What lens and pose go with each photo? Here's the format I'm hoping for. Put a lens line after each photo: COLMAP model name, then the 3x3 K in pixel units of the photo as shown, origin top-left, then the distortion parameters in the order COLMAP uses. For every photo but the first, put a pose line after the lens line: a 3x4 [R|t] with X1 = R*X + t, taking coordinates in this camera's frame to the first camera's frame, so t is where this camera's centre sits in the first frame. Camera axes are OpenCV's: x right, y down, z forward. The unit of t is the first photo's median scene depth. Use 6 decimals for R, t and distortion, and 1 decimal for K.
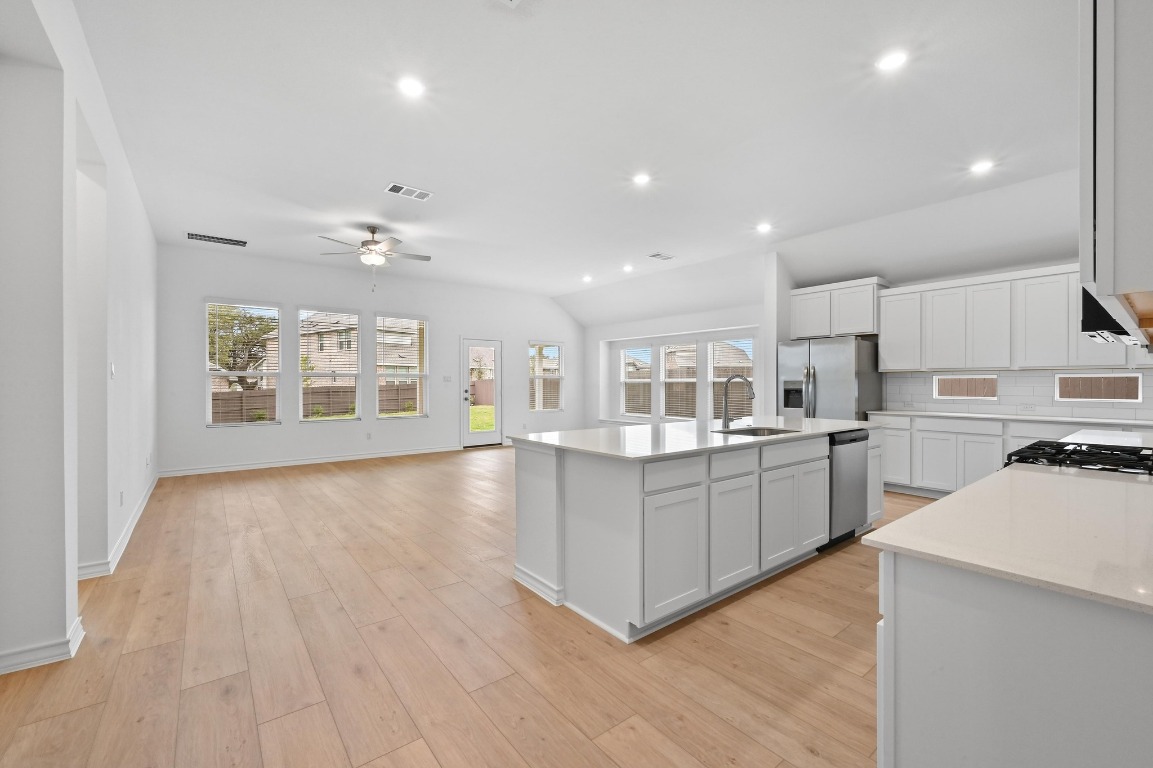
lens RADIAL K [[476.9, 0, 575.9], [0, 476.9, 385.0], [0, 0, 1]] dist [0.004026, -0.000048]
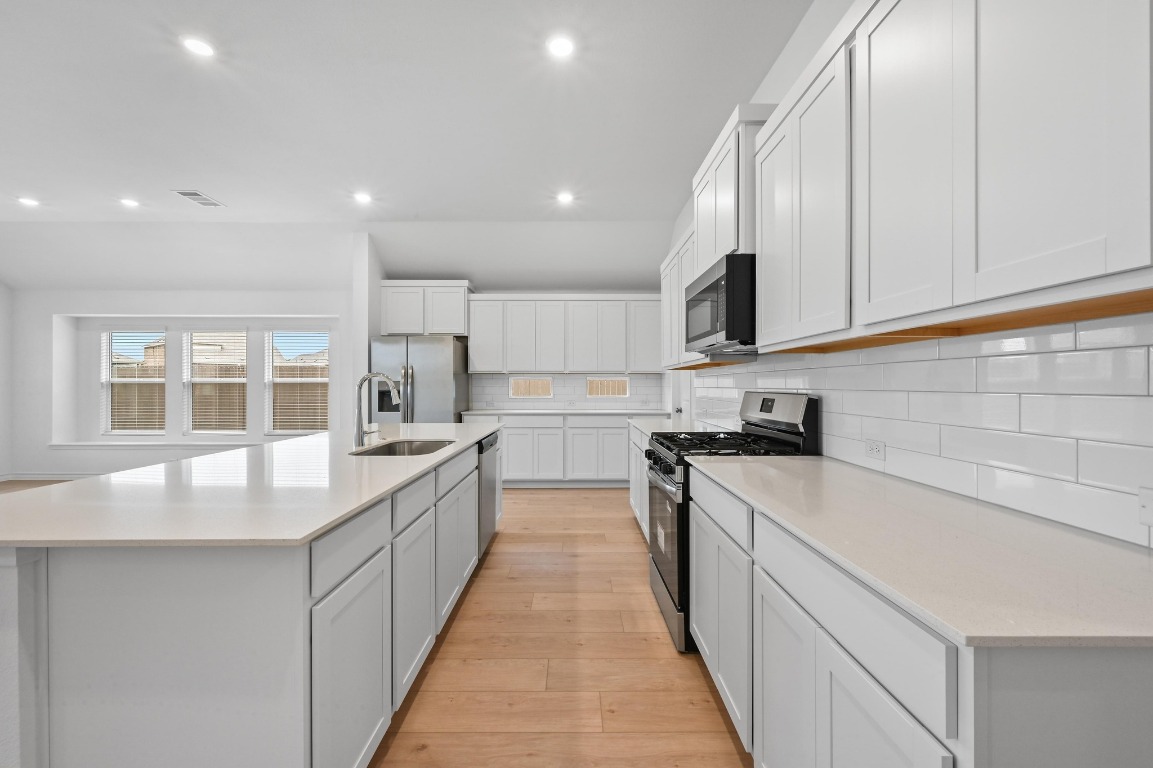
lens RADIAL K [[476.9, 0, 573.0], [0, 476.9, 383.5], [0, 0, 1]] dist [0.004026, -0.000048]
pose [[0.620077, 0.006749, 0.784512, -0.030996], [0.002616, 0.999940, -0.010669, 0.005962], [-0.784536, 0.008668, 0.620022, 0.190224]]
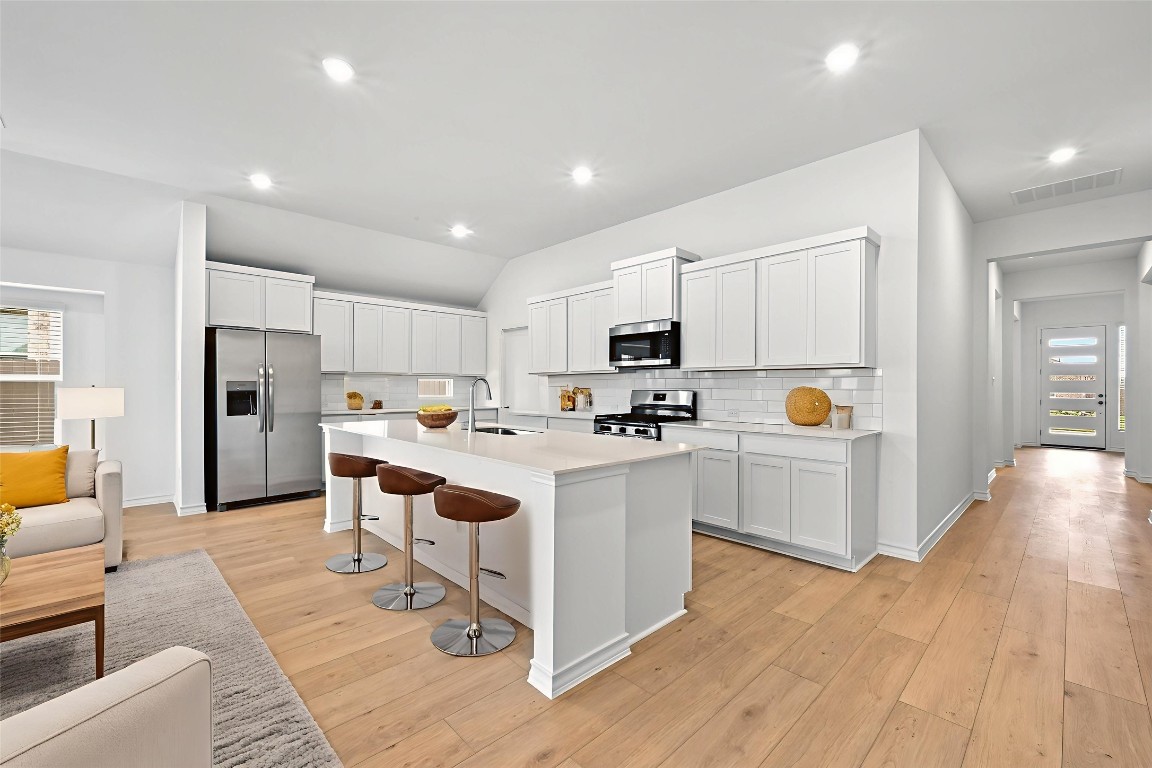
lens RADIAL K [[477.3, 0, 585.0], [0, 477.3, 386.3], [0, 0, 1]] dist [-0.015267, 0.000193]
pose [[-0.107333, 0.003604, 0.994217, -0.398283], [0.004504, 0.999985, -0.003139, 0.005029], [-0.994213, 0.004141, -0.107348, 0.551147]]
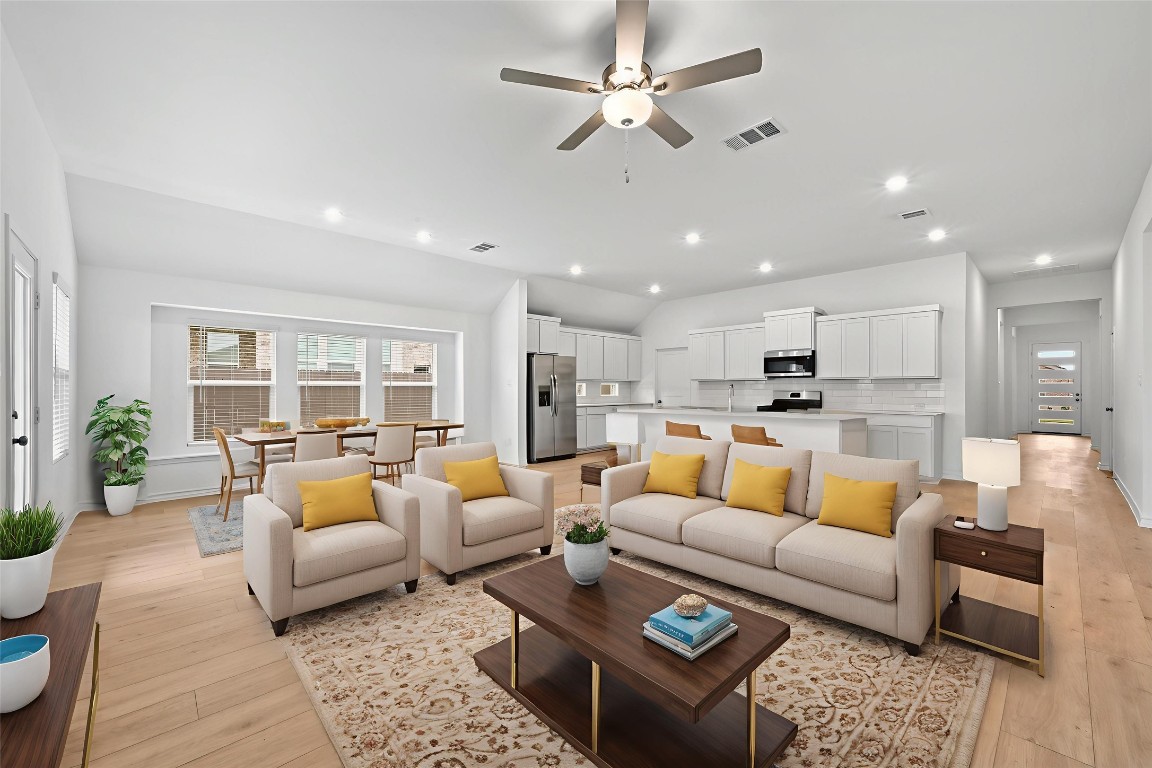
lens RADIAL K [[460.6, 0, 570.2], [0, 460.6, 383.9], [0, 0, 1]] dist [-0.020249, 0.000245]
pose [[-0.079433, 0.012514, 0.996762, -0.848205], [0.005671, 0.999911, -0.012101, 0.002359], [-0.996824, 0.004691, -0.079497, 1.090957]]
